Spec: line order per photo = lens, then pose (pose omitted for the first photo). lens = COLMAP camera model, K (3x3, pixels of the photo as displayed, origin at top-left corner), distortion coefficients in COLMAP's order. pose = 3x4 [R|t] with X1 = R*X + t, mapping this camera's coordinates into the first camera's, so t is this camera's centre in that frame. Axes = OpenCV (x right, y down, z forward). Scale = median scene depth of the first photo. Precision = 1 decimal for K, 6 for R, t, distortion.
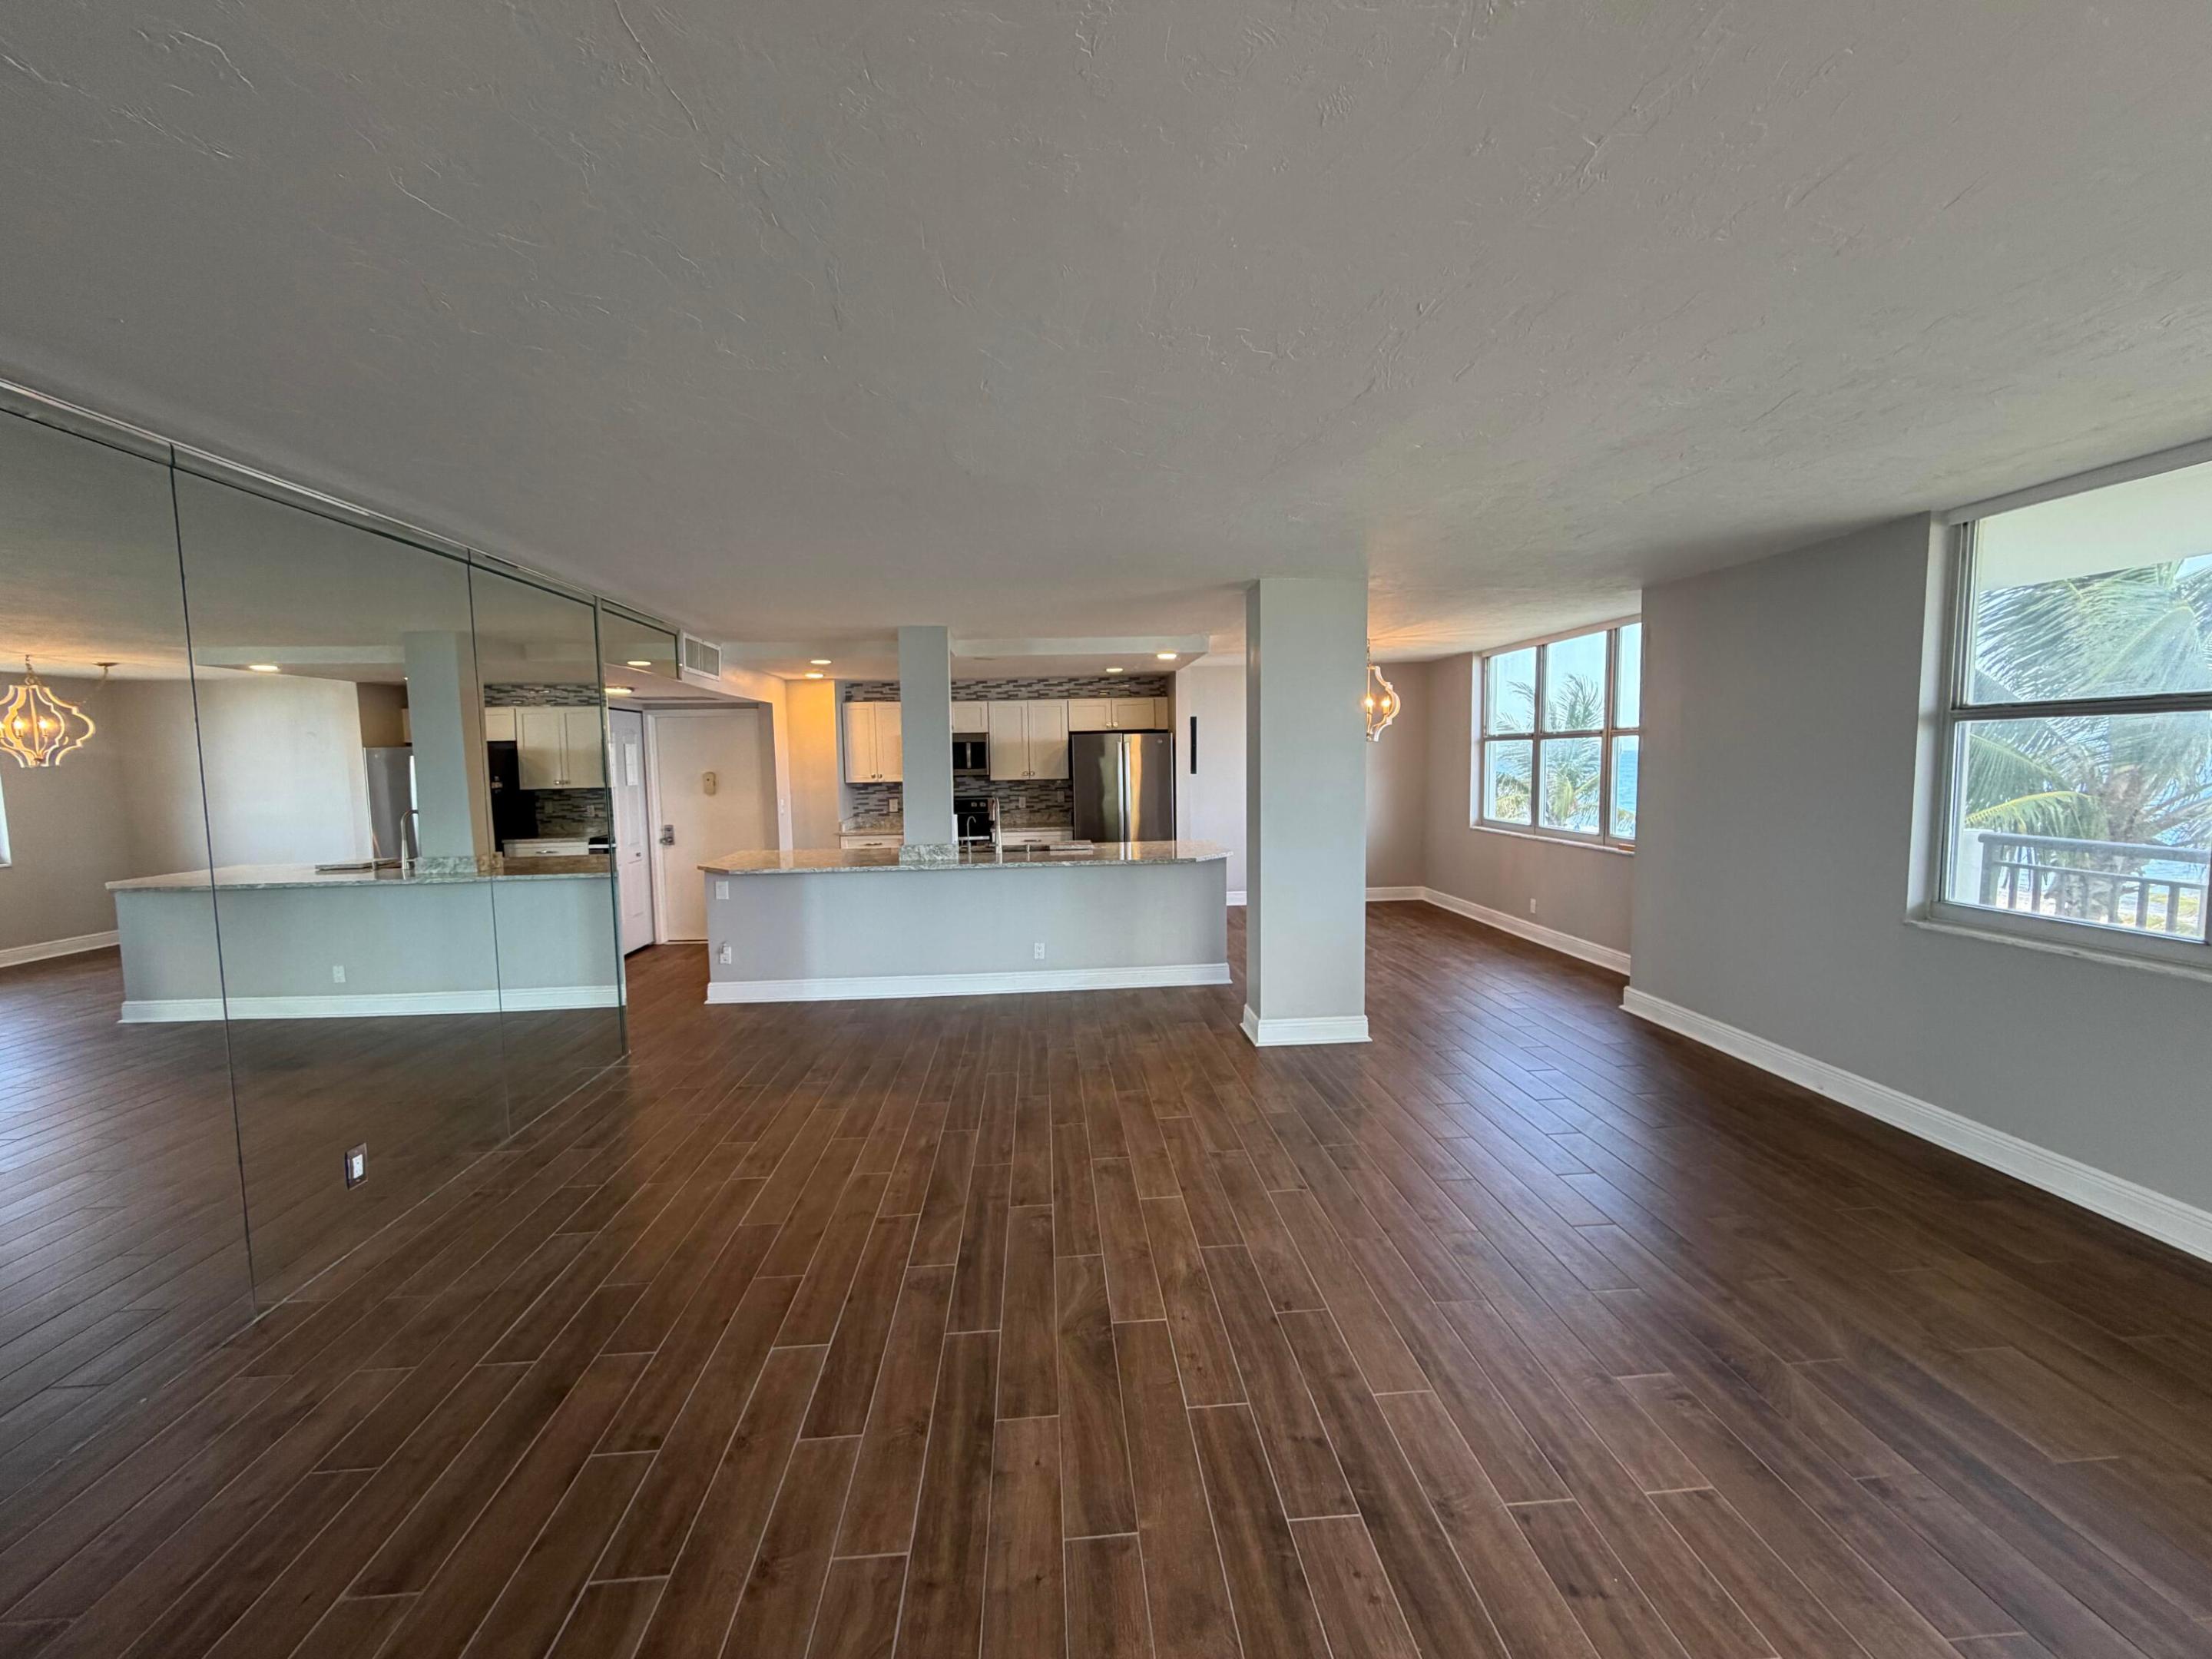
lens RADIAL K [[891.7, 0, 1094.5], [0, 891.7, 821.8], [0, 0, 1]] dist [0.002166, -0.000592]
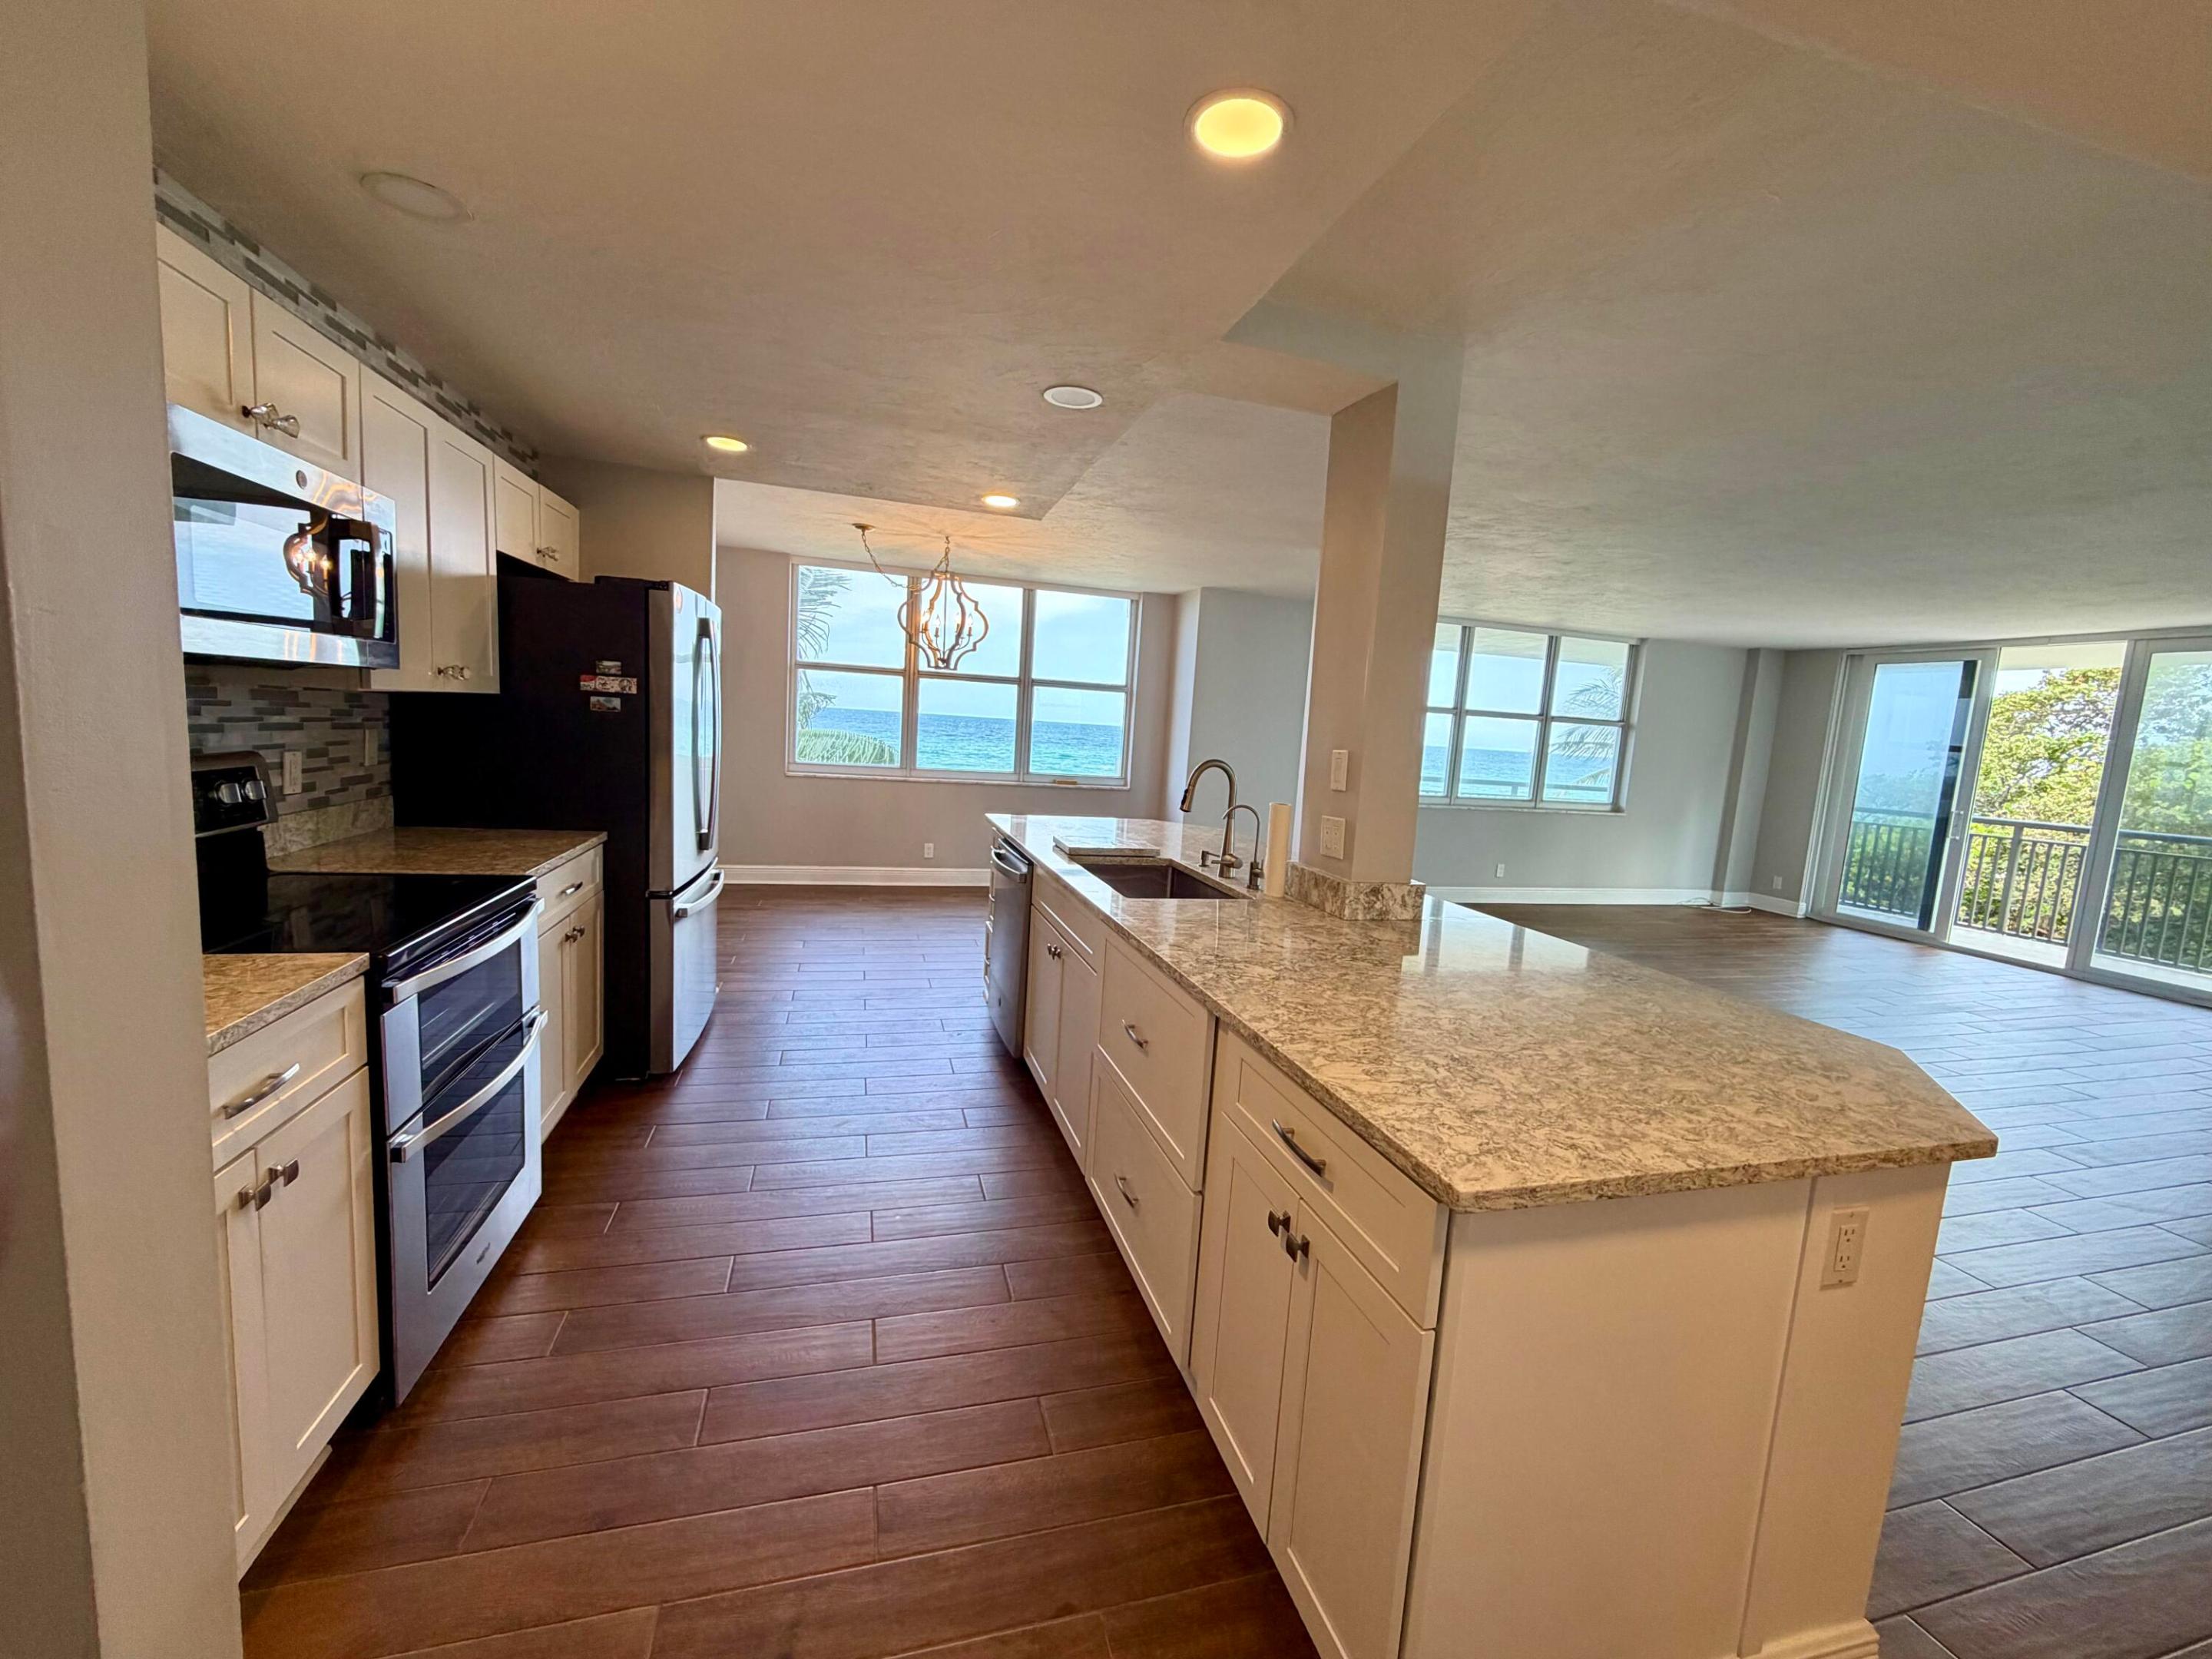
lens RADIAL K [[891.7, 0, 1097.2], [0, 891.7, 824.5], [0, 0, 1]] dist [0.002166, -0.000592]
pose [[-0.214243, -0.107668, 0.970828, -1.135519], [0.011965, 0.993543, 0.112828, -0.096168], [-0.976707, 0.035788, -0.211571, 2.370639]]
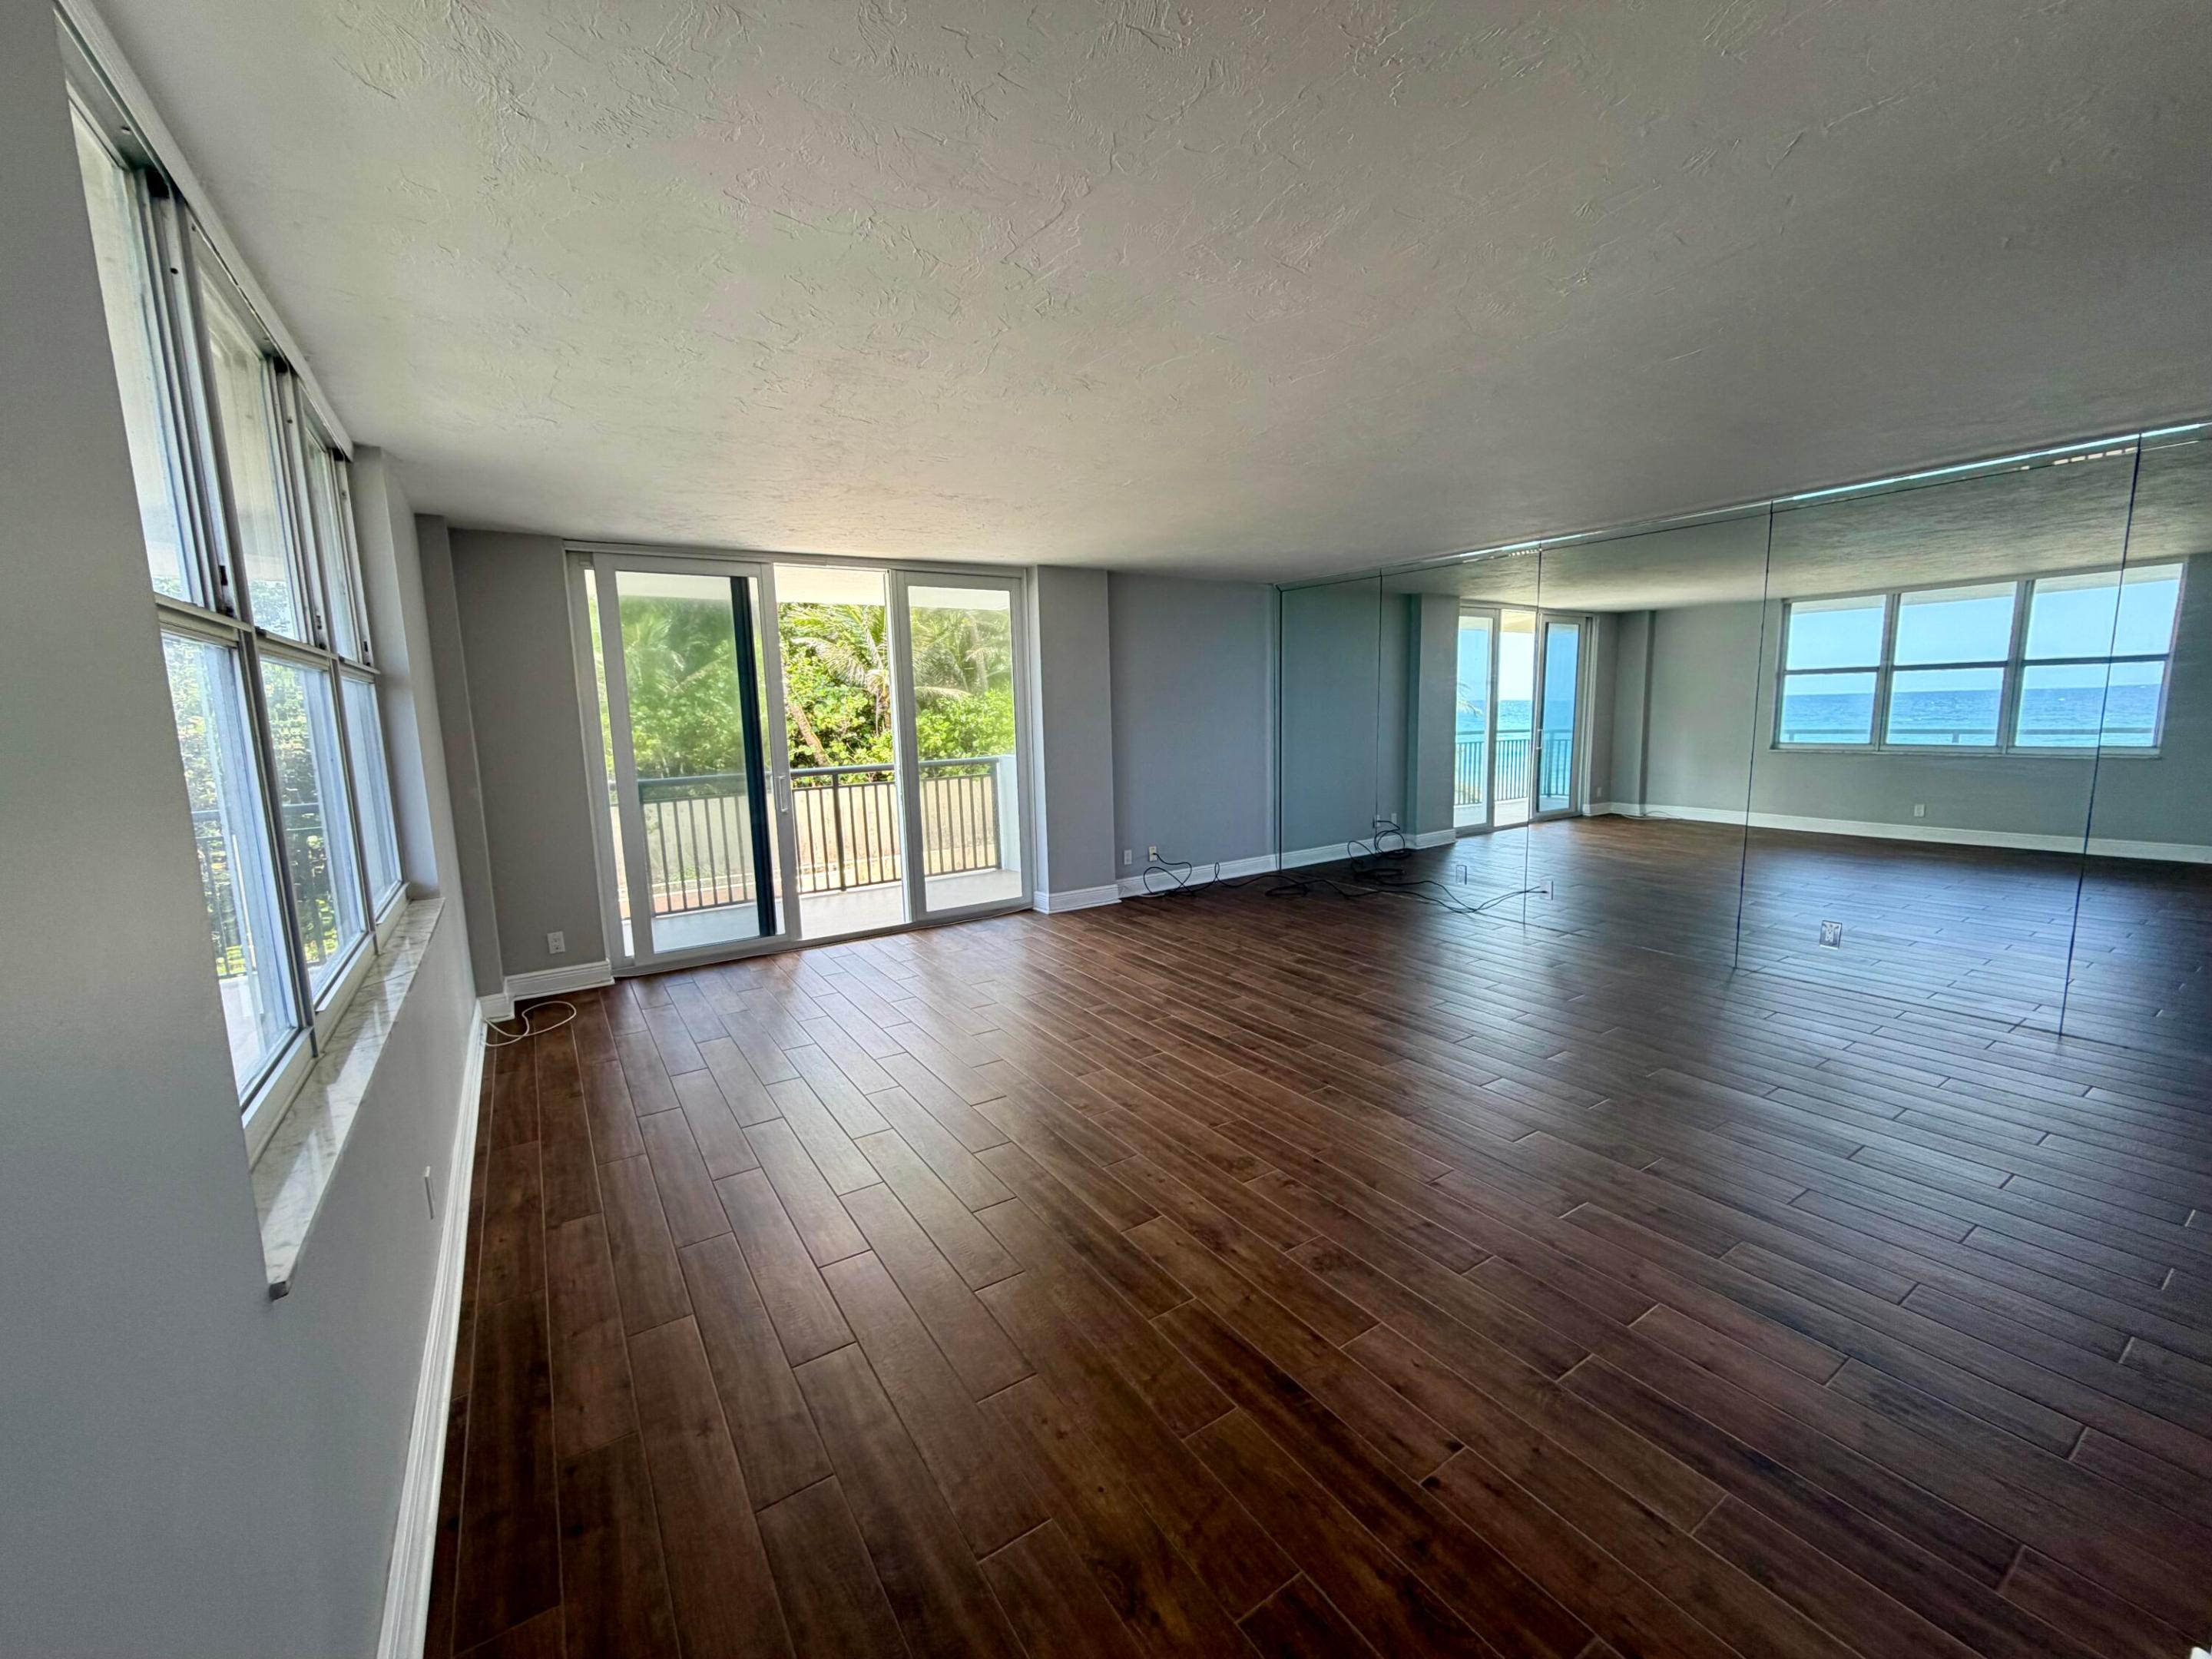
lens RADIAL K [[891.7, 0, 1109.8], [0, 891.7, 819.3], [0, 0, 1]] dist [0.002166, -0.000592]
pose [[-0.865273, 0.106227, -0.489917, 0.932259], [0.003514, 0.978552, 0.205968, -0.122783], [0.501289, 0.176497, -0.847088, 1.580031]]
